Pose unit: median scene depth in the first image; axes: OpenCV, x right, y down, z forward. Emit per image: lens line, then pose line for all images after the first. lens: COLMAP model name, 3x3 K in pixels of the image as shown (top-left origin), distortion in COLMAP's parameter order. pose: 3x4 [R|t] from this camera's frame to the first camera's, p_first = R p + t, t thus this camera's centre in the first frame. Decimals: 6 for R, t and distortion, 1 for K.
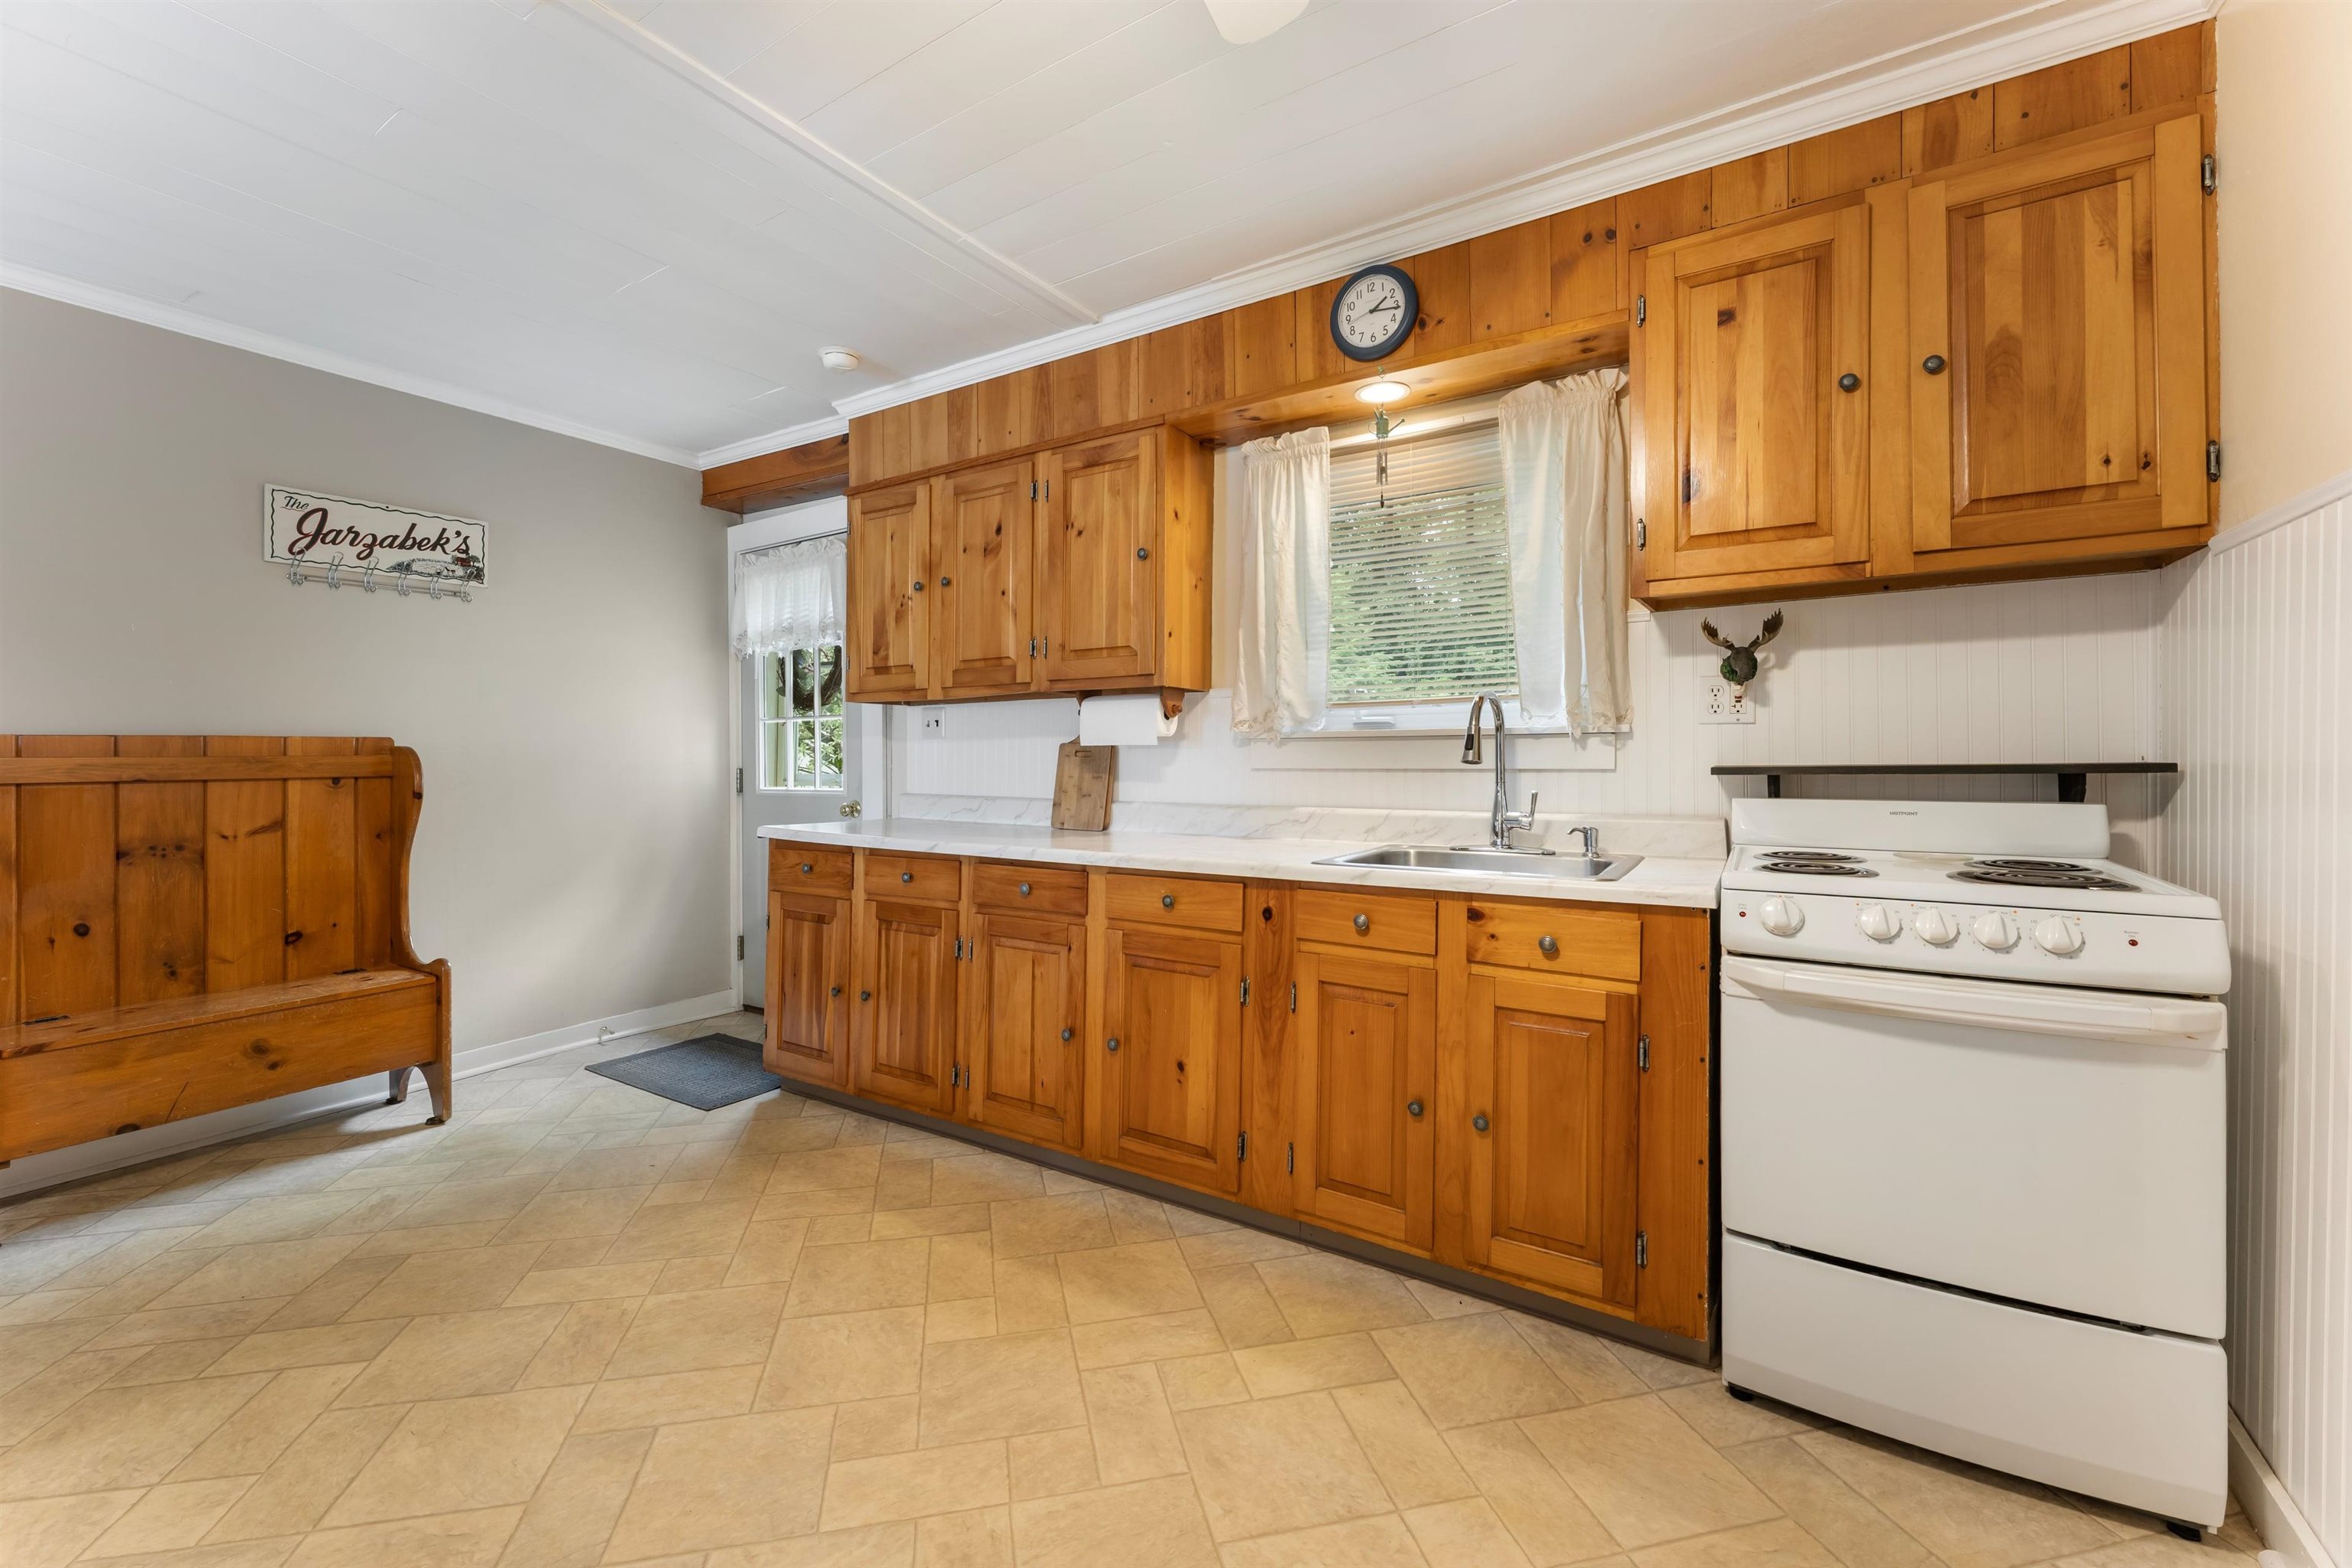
lens RADIAL K [[941.5, 0, 1168.2], [0, 941.5, 722.3], [0, 0, 1]] dist [-0.000388, -0.001584]
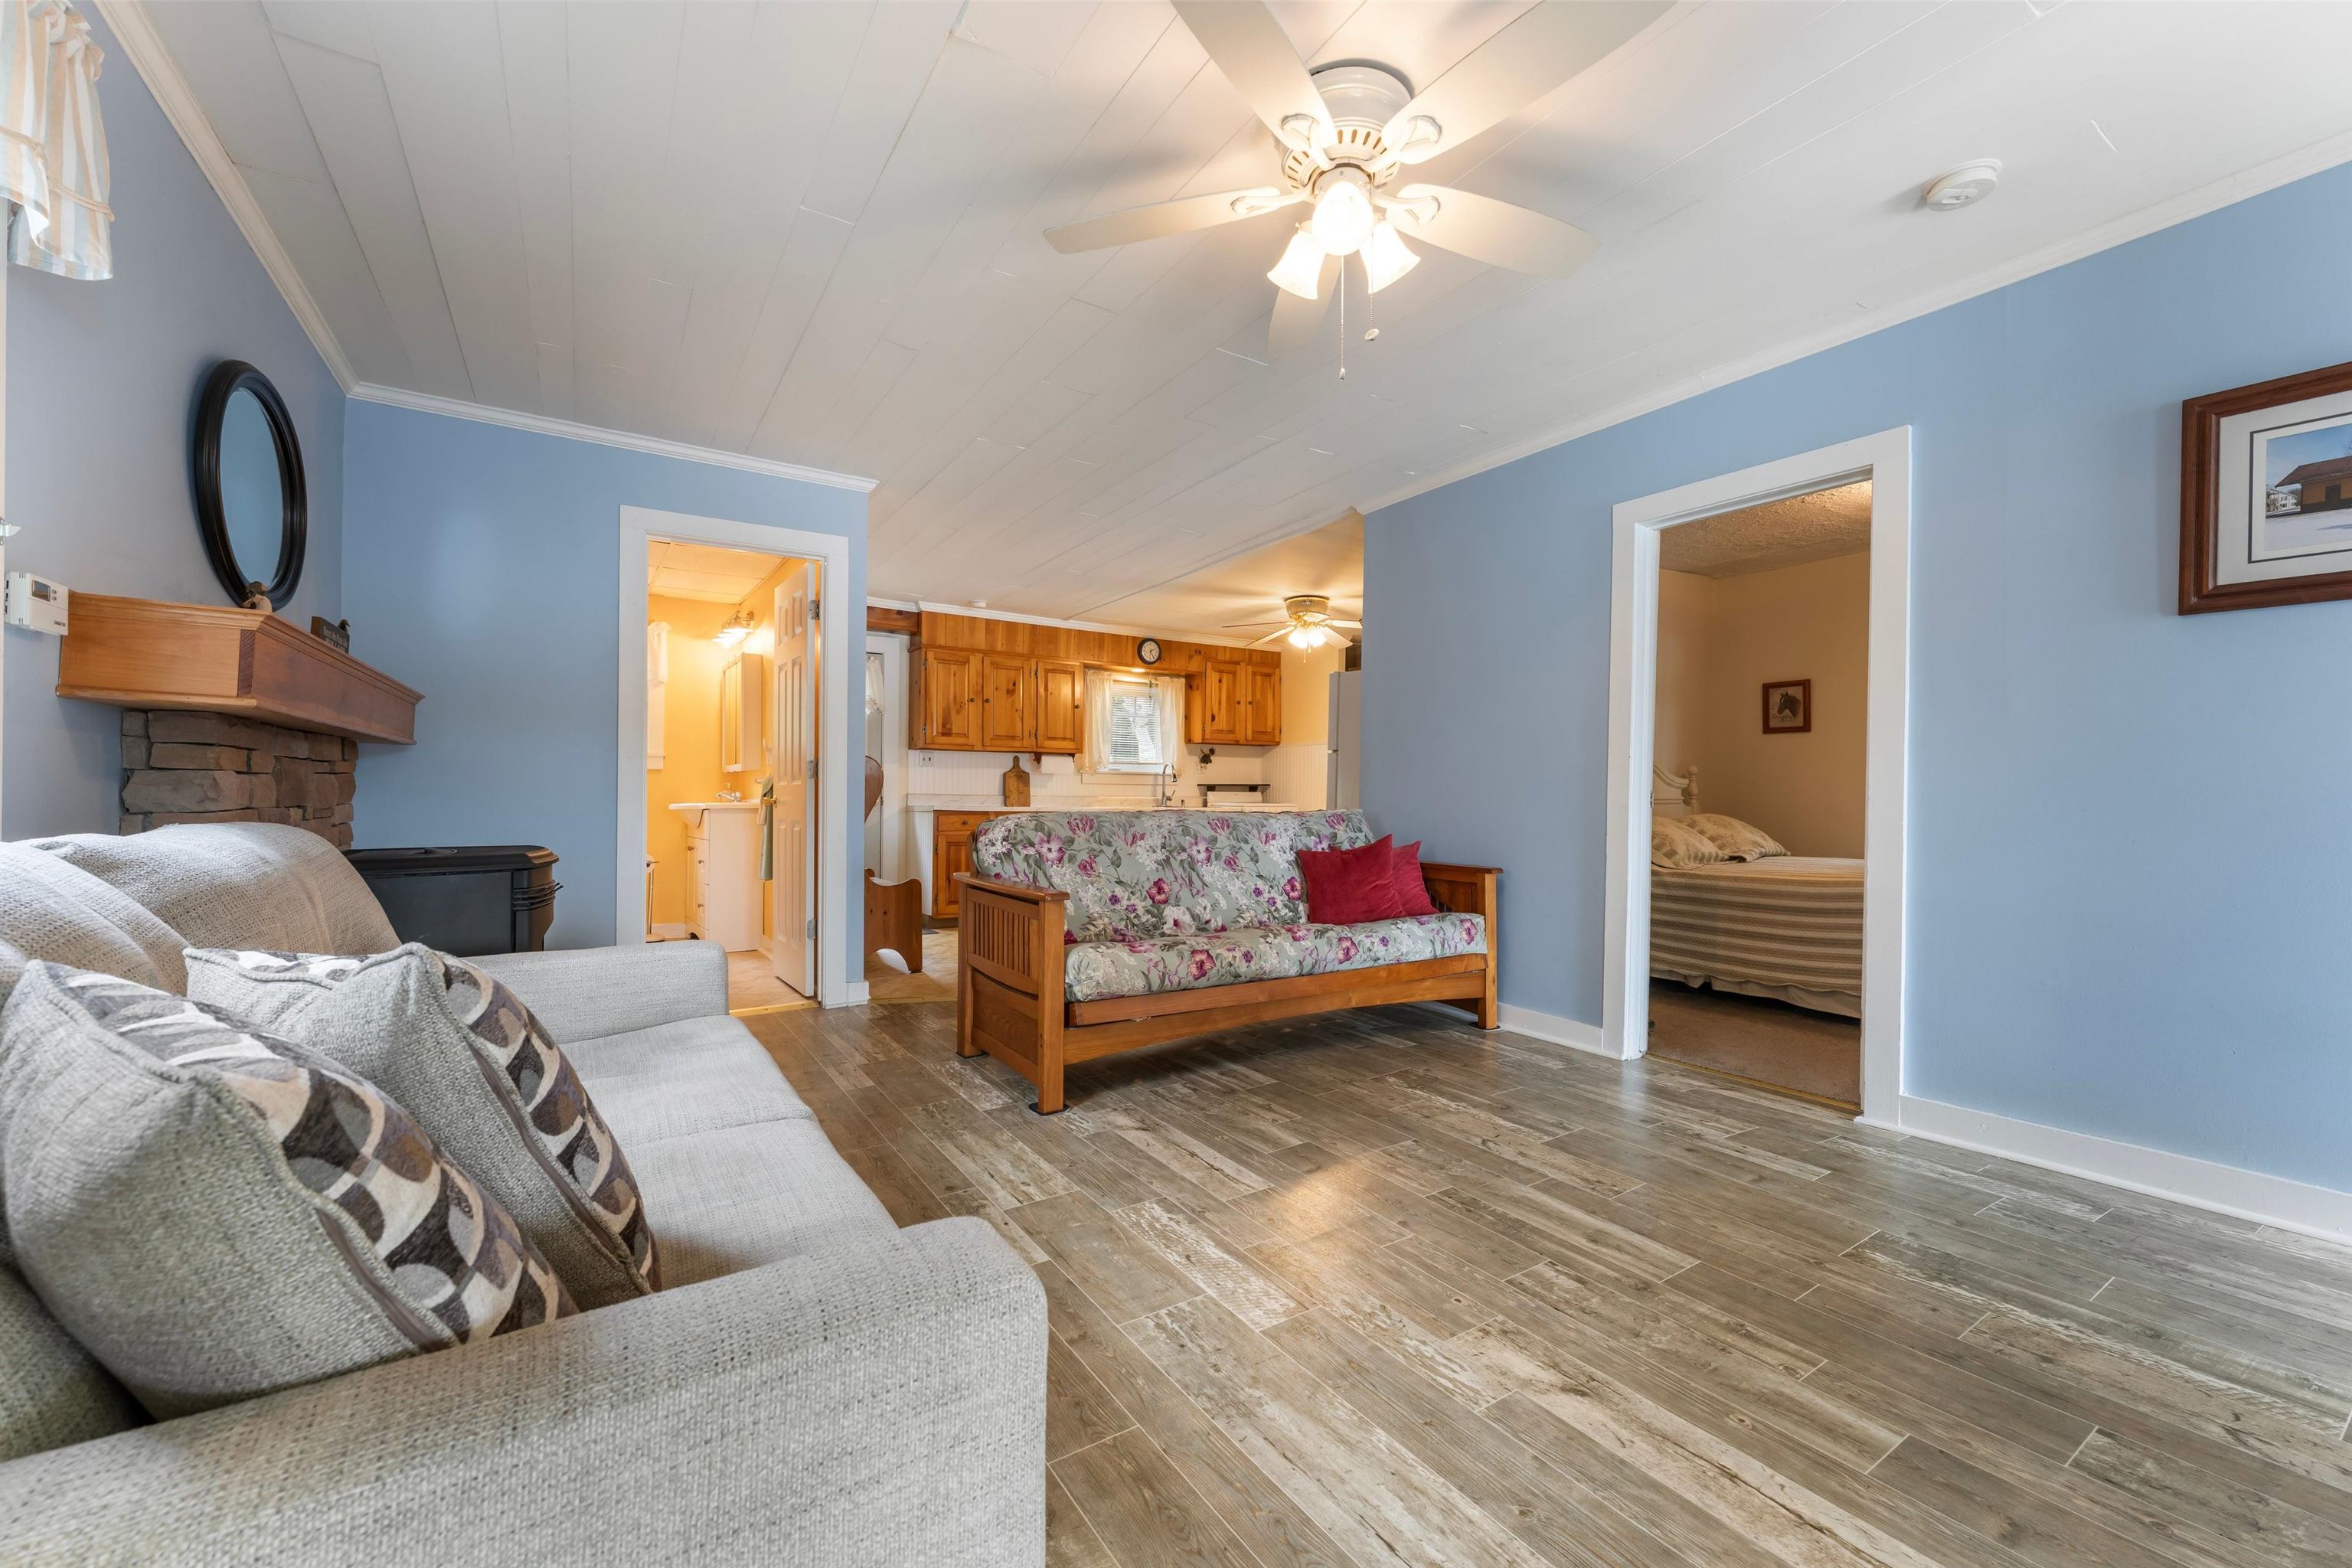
lens RADIAL K [[941.5, 0, 1155.8], [0, 941.5, 766.1], [0, 0, 1]] dist [-0.000388, -0.001584]
pose [[0.437609, 0.040654, 0.898246, -2.880560], [-0.041432, 0.998828, -0.025021, 0.072564], [-0.898210, -0.026267, 0.438780, -0.548763]]
